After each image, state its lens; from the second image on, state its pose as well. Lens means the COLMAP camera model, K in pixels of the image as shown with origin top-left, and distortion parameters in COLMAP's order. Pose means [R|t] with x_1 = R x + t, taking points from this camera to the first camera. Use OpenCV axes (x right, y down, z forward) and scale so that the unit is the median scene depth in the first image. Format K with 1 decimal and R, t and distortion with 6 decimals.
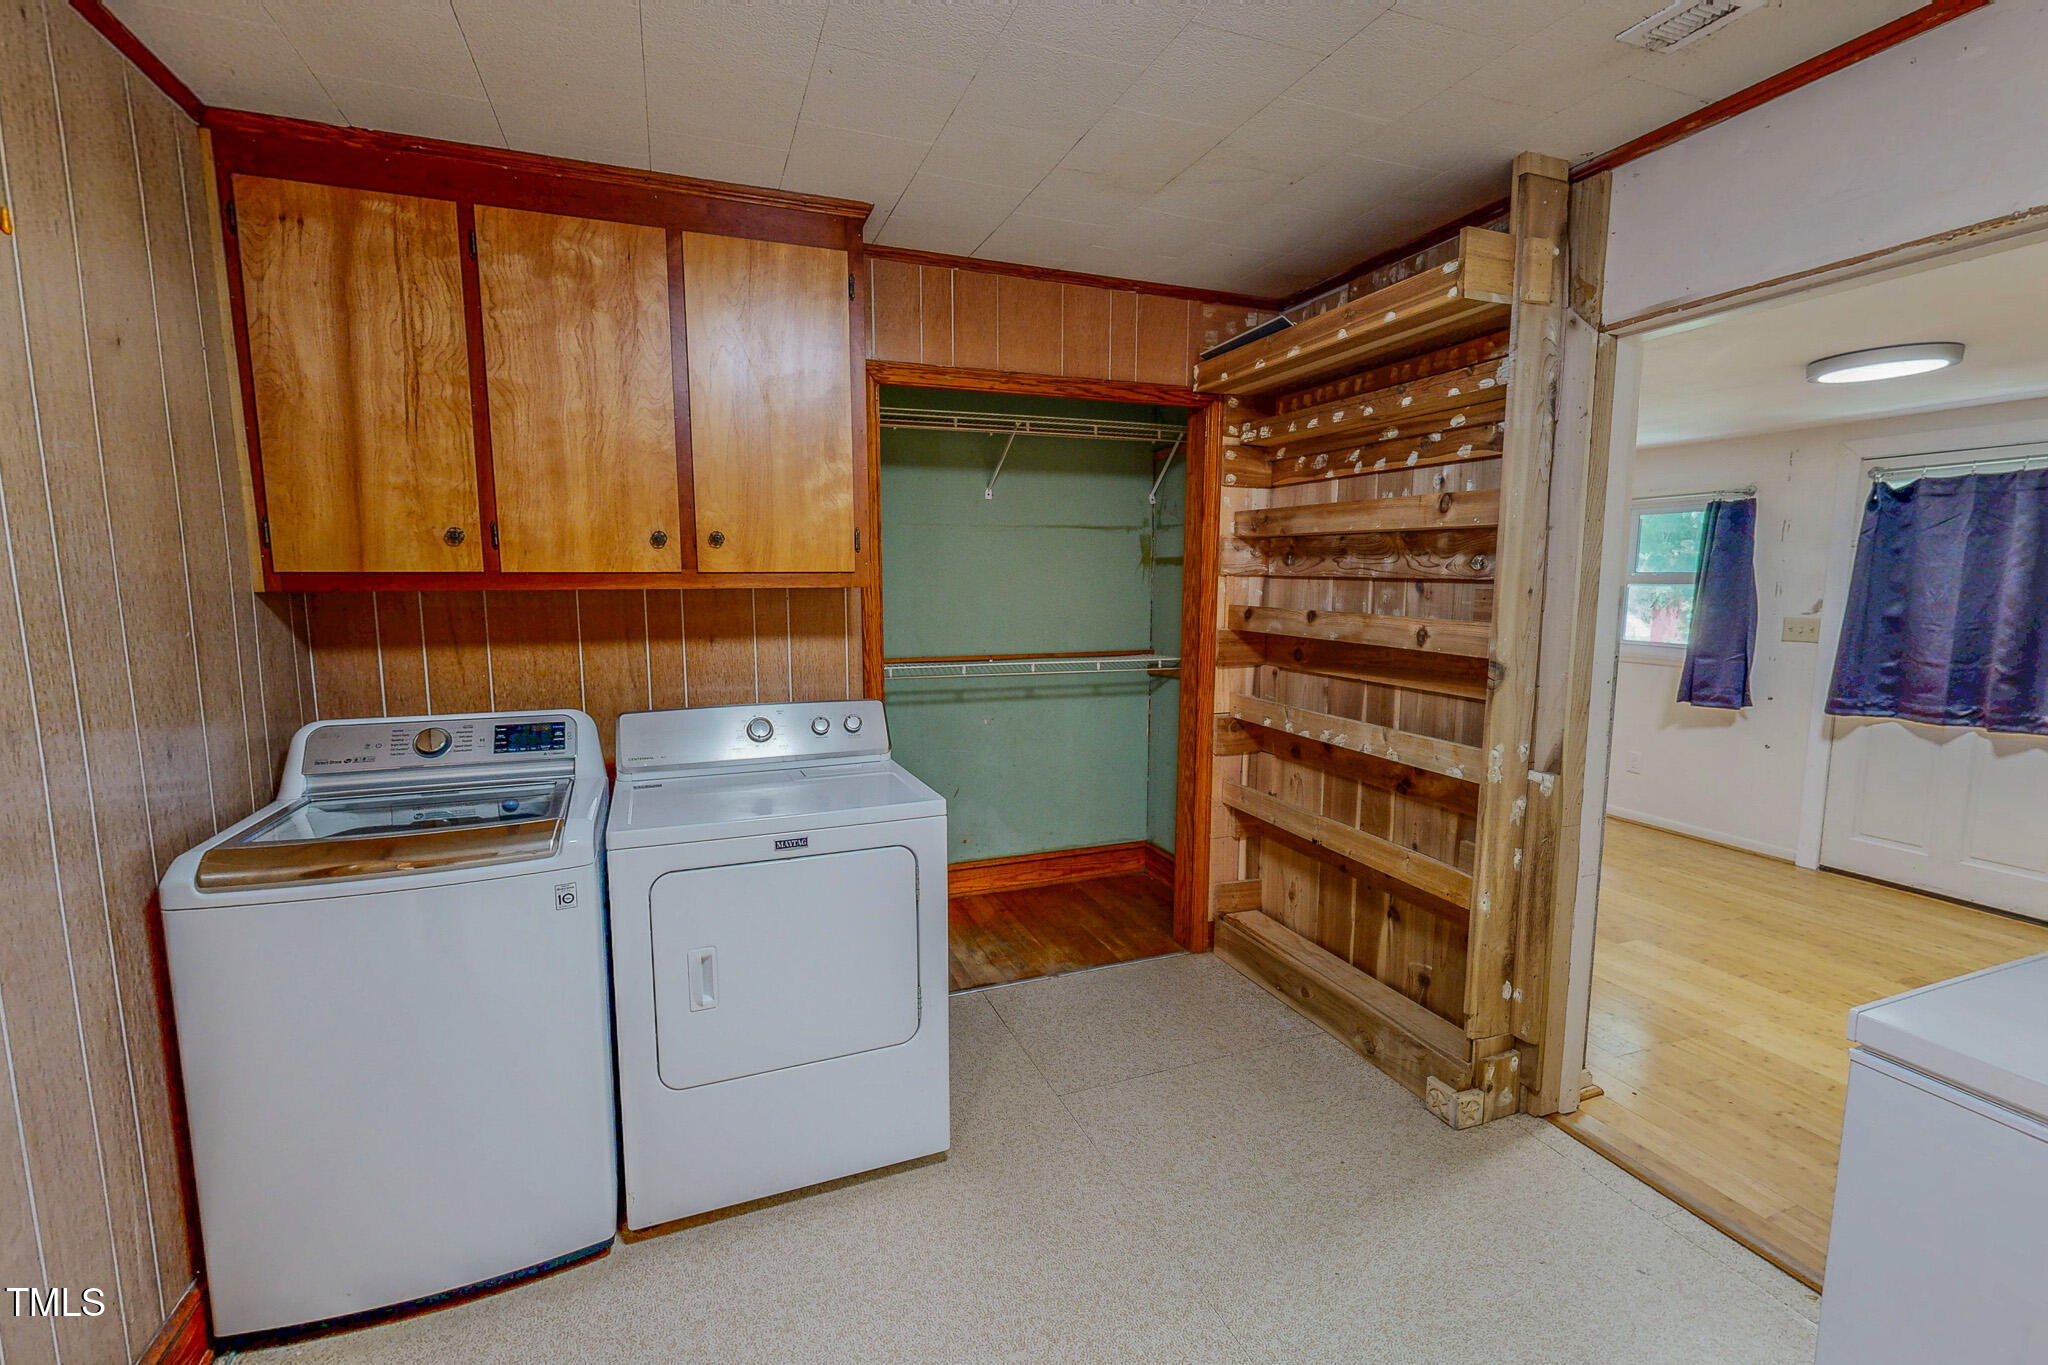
lens RADIAL K [[888.8, 0, 1024.0], [0, 888.8, 682.5], [0, 0, 1]] dist [0.000803, -0.000043]
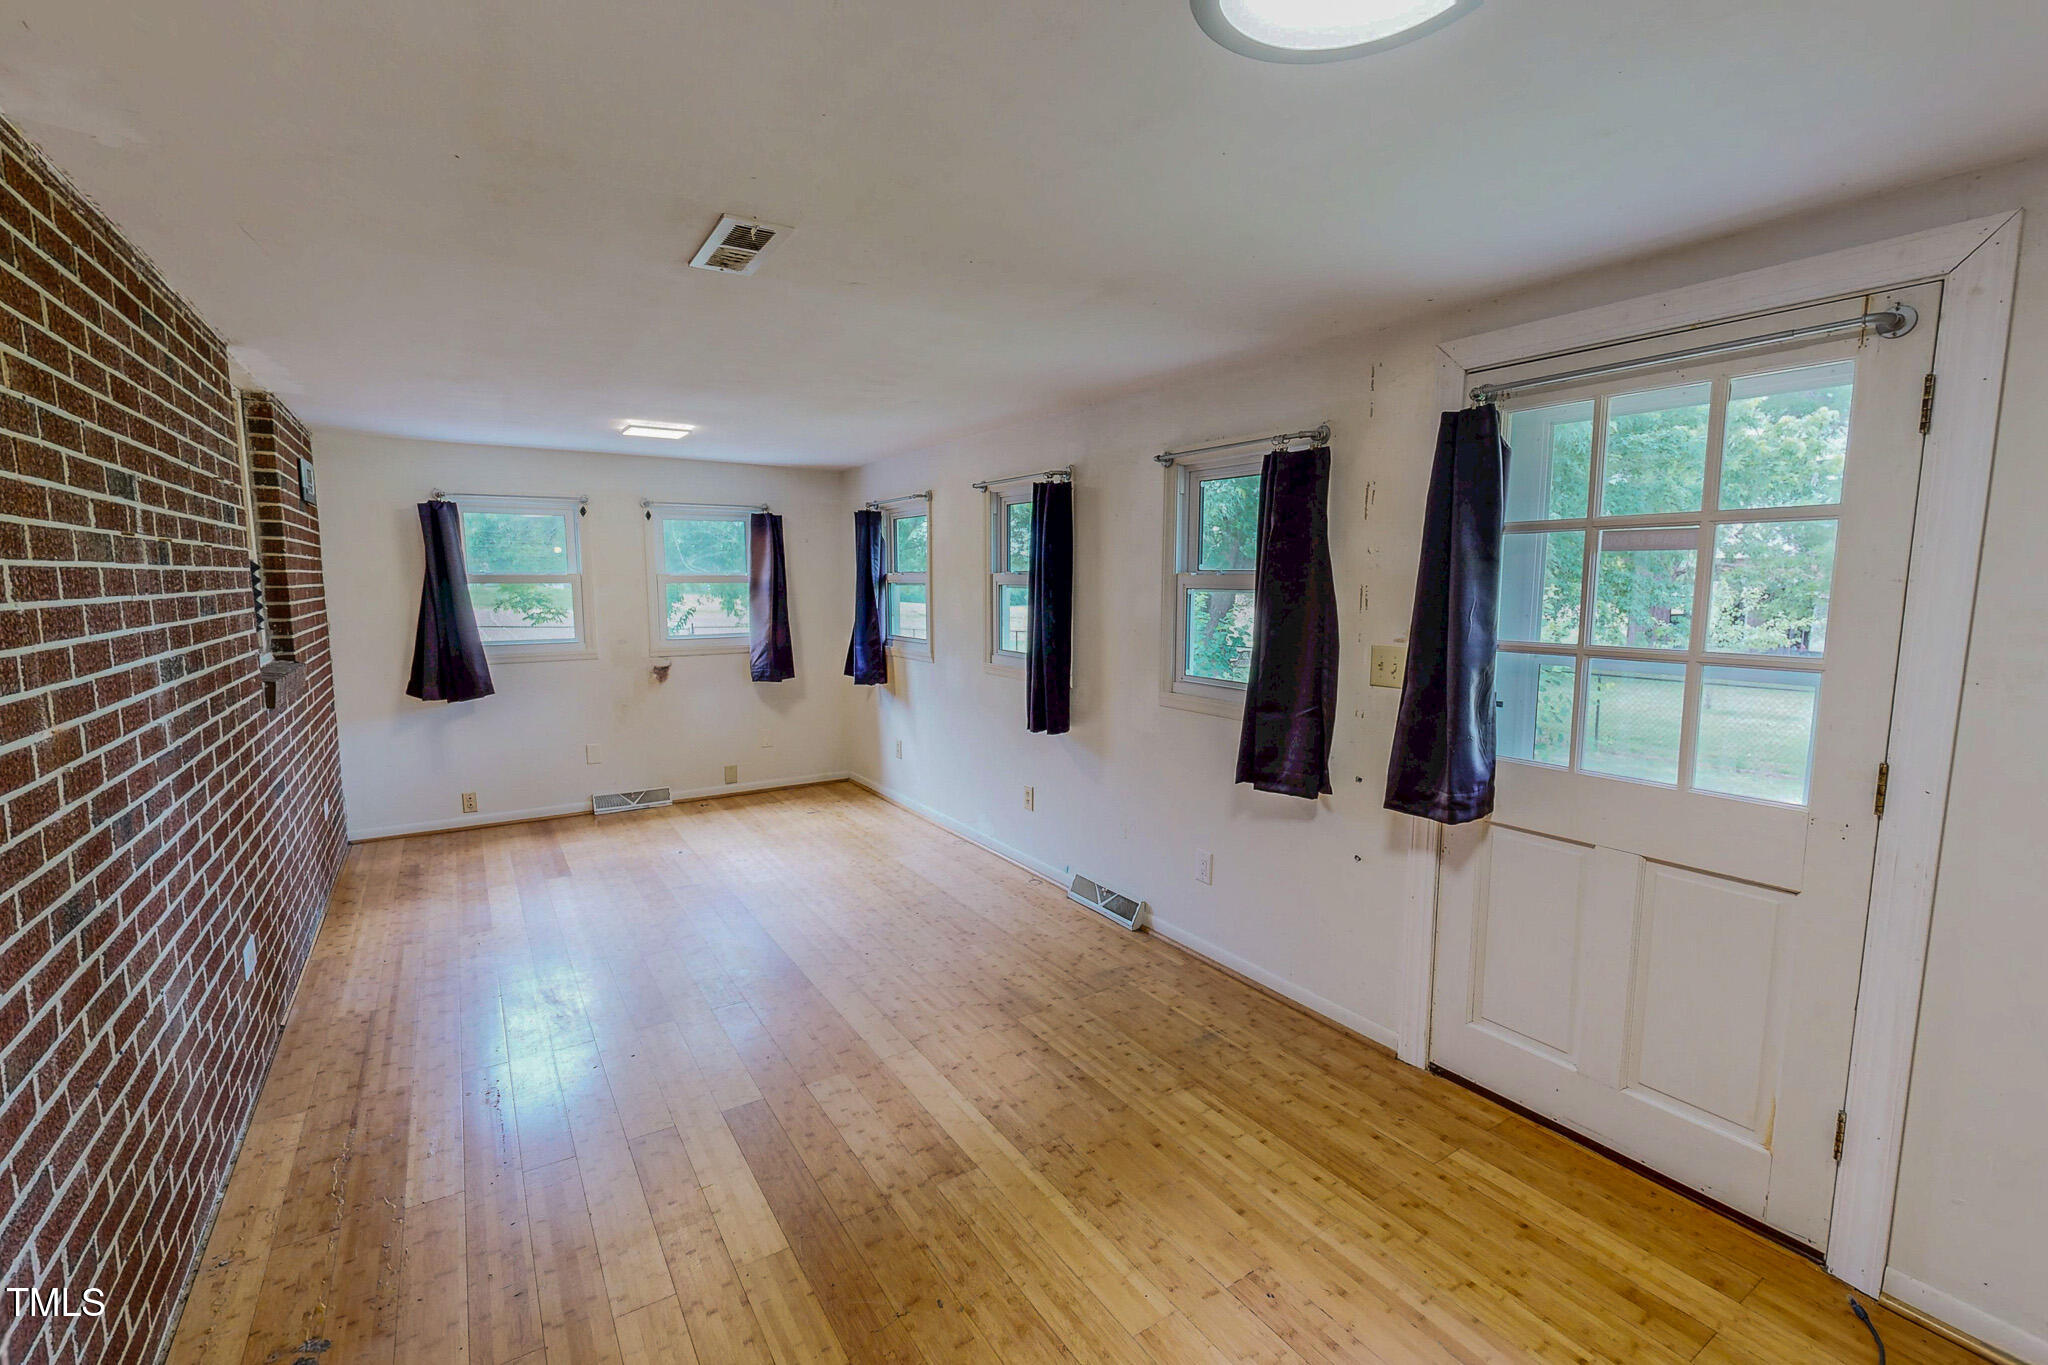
lens RADIAL K [[888.8, 0, 1024.0], [0, 888.8, 682.5], [0, 0, 1]] dist [0.000803, -0.000043]
pose [[0.980805, -0.021524, 0.193797, 0.501546], [0.021981, 0.999758, -0.000207, -0.052785], [-0.193746, 0.004463, 0.981042, 0.453309]]
